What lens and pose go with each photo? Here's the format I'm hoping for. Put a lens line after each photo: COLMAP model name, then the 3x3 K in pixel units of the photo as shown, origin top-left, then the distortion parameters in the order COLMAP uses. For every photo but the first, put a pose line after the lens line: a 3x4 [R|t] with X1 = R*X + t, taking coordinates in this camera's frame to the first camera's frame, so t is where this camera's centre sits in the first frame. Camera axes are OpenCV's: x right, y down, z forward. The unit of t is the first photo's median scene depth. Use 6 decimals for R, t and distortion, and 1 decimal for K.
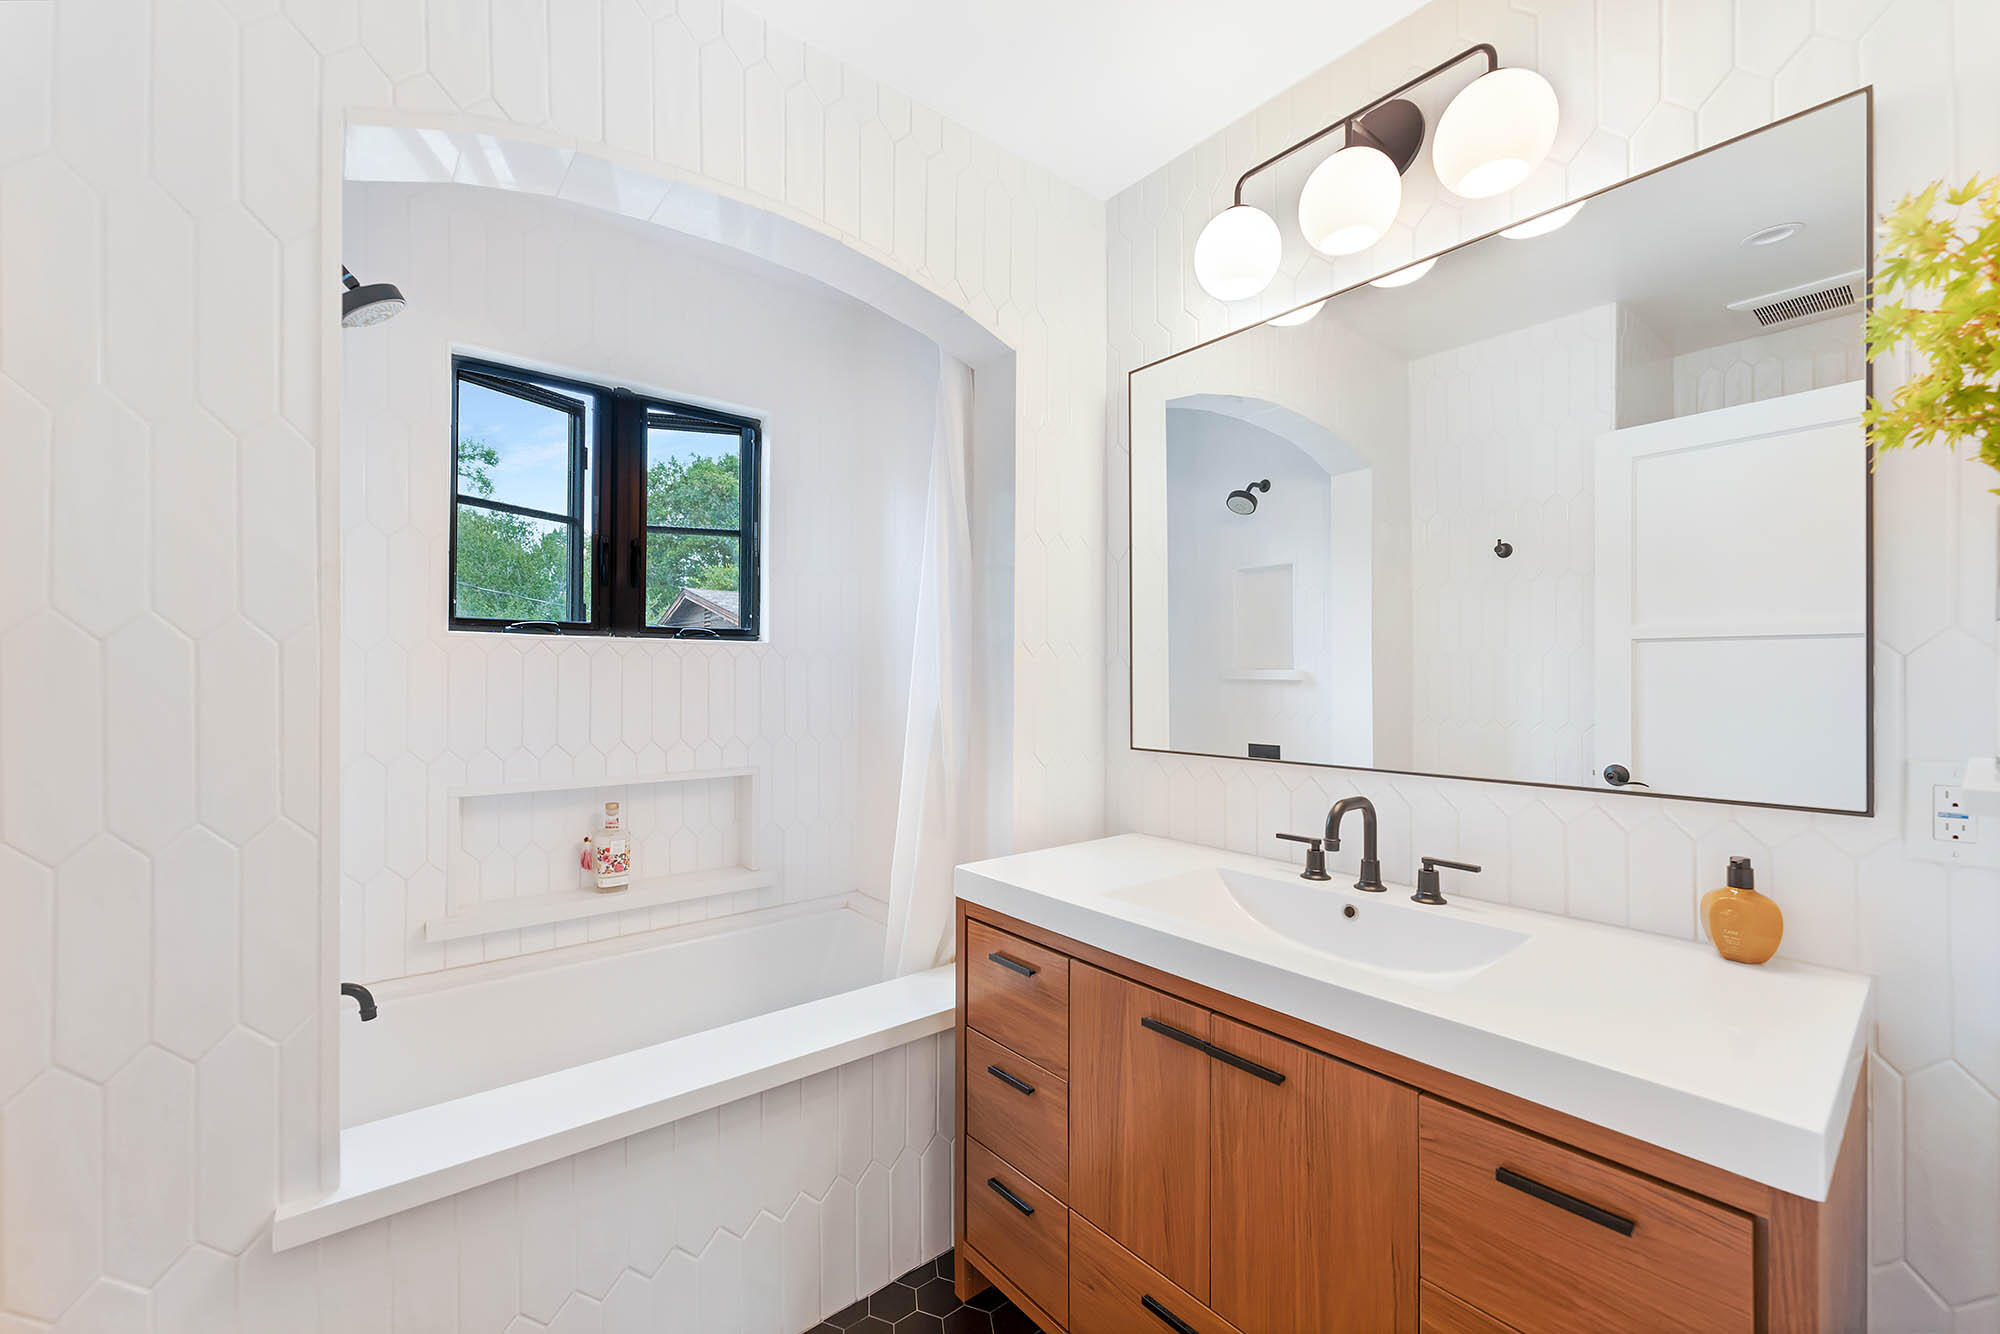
lens RADIAL K [[814.3, 0, 988.0], [0, 814.3, 671.0], [0, 0, 1]] dist [-0.001401, 0.000193]
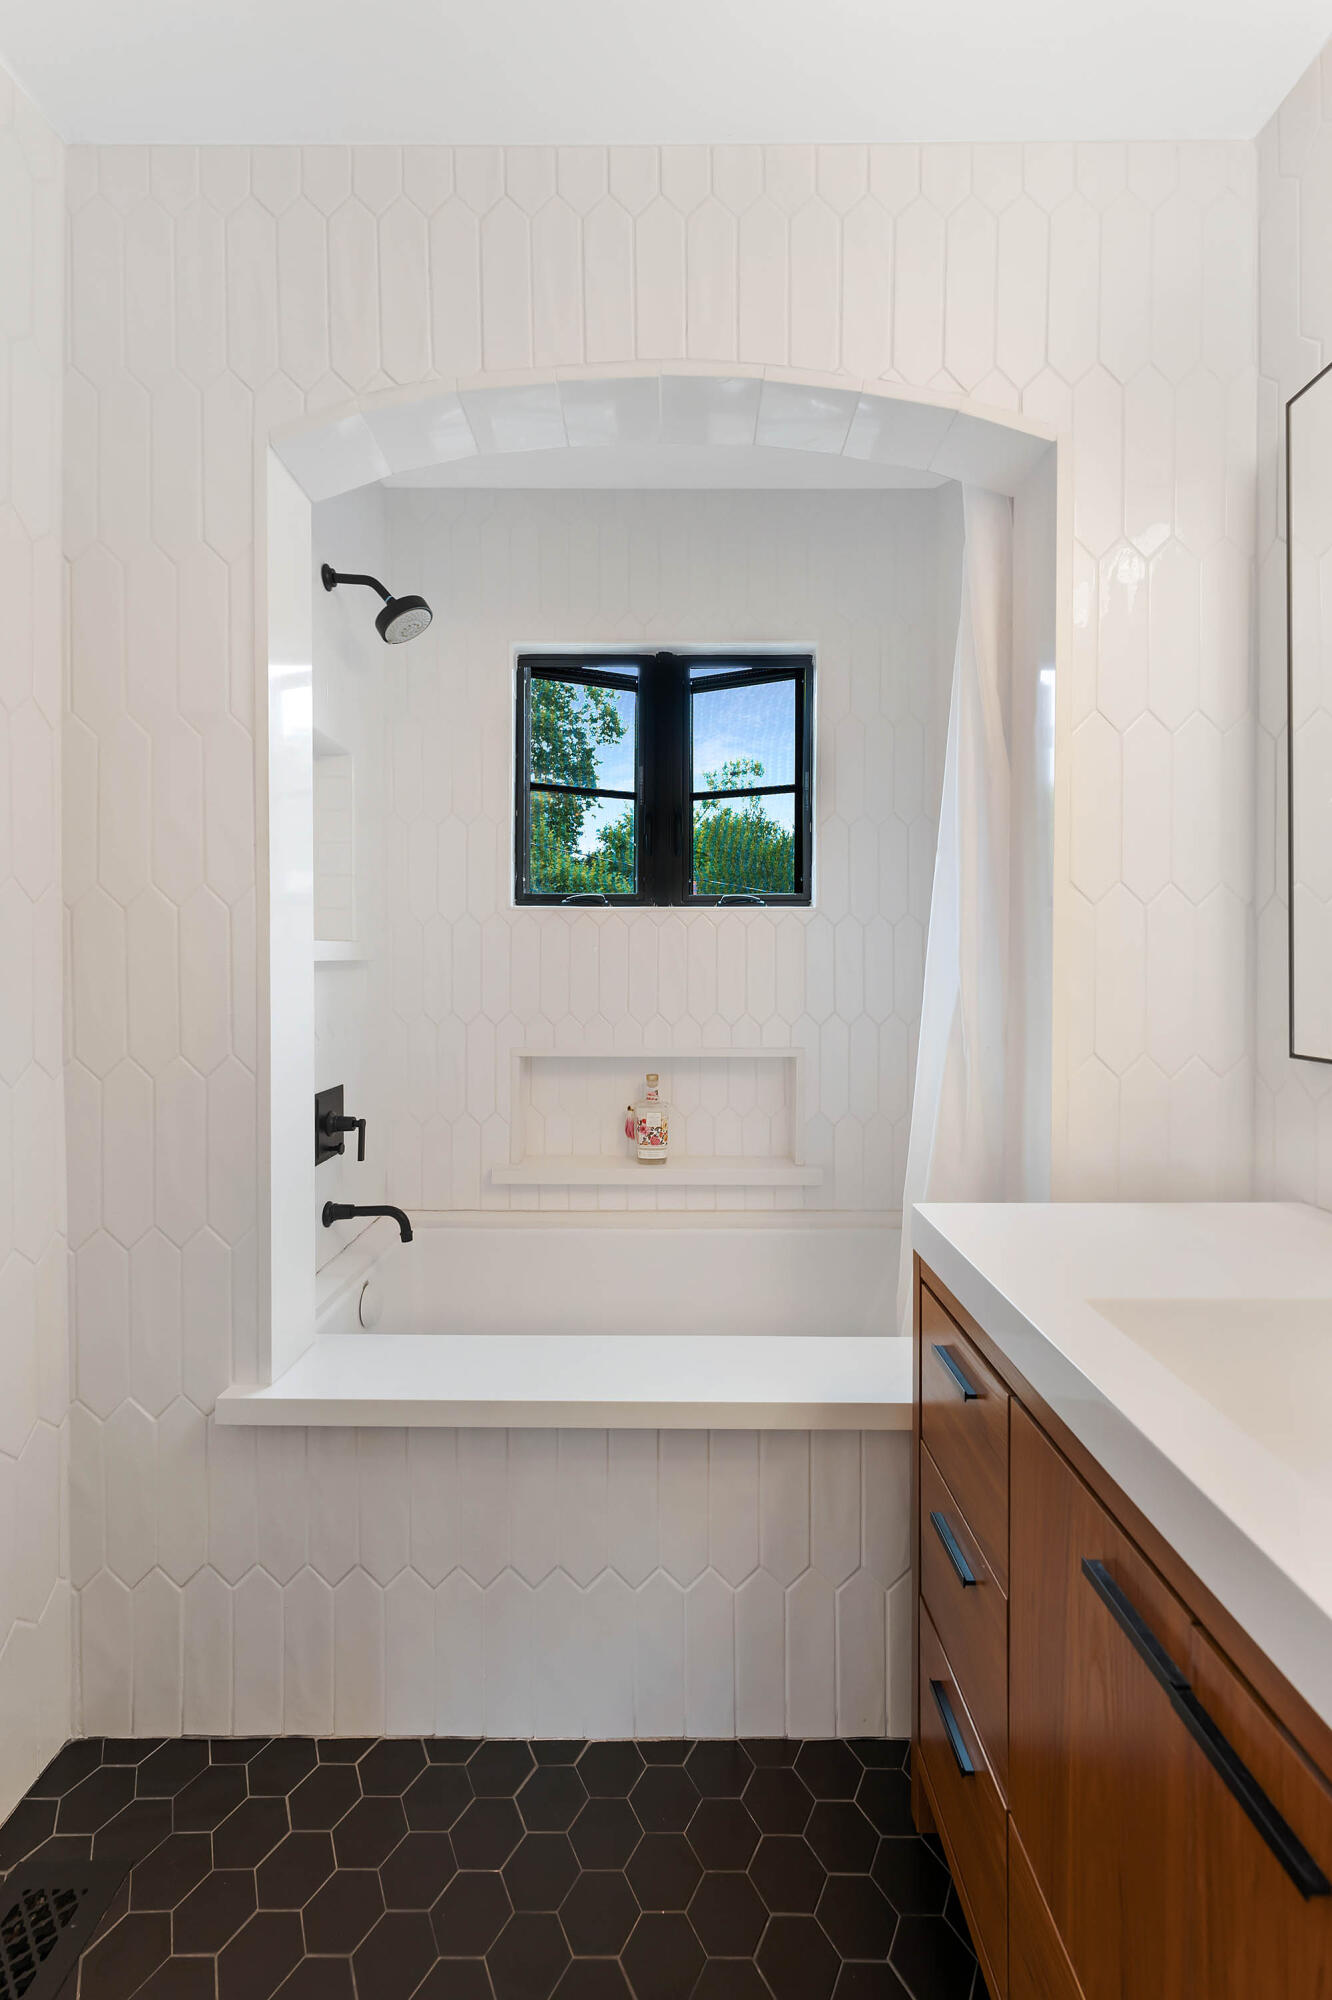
lens RADIAL K [[814.3, 0, 666.2], [0, 814.3, 967.2], [0, 0, 1]] dist [-0.001401, 0.000193]
pose [[0.774477, 0.001174, -0.632601, 0.180332], [0.004306, 0.999965, 0.007128, 0.025124], [0.632587, -0.008244, 0.774445, 0.249755]]
